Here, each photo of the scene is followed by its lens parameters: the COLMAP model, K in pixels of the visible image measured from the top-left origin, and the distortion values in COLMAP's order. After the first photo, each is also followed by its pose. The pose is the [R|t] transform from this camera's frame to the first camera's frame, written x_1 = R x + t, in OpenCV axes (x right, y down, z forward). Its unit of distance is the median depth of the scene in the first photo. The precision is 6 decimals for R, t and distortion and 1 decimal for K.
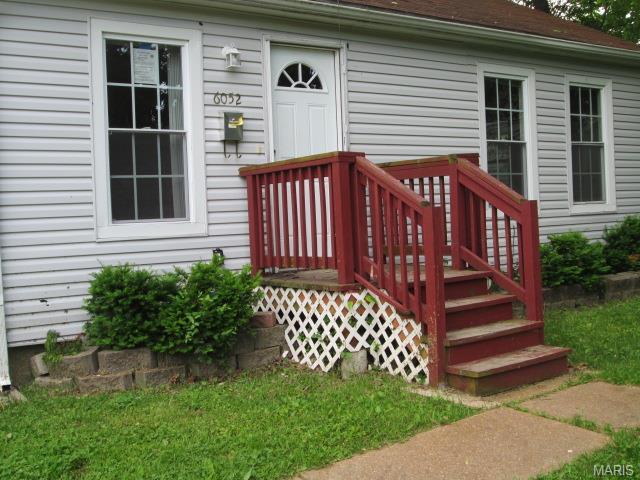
lens RADIAL K [[809.8, 0, 320.0], [0, 809.8, 240.0], [0, 0, 1]] dist [-0.025221, -0.023117]
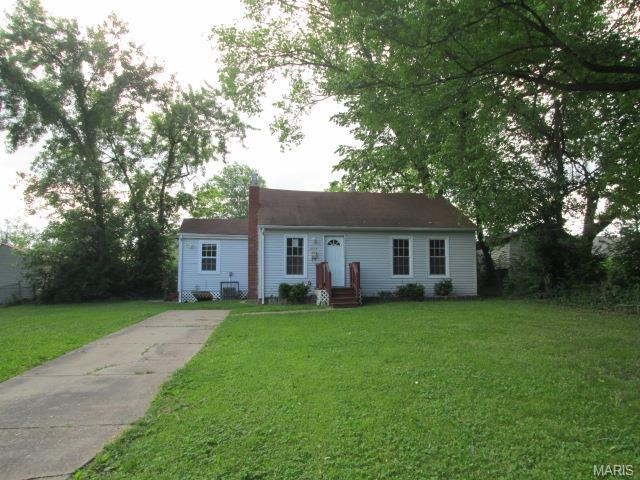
lens RADIAL K [[534.2, 0, 320.0], [0, 534.2, 240.0], [0, 0, 1]] dist [-0.107279, 0.129712]
pose [[0.891388, -0.001761, -0.453237, 1.367190], [-0.048777, 0.993812, -0.099791, 0.080882], [0.450608, 0.111060, 0.885787, -1.772140]]
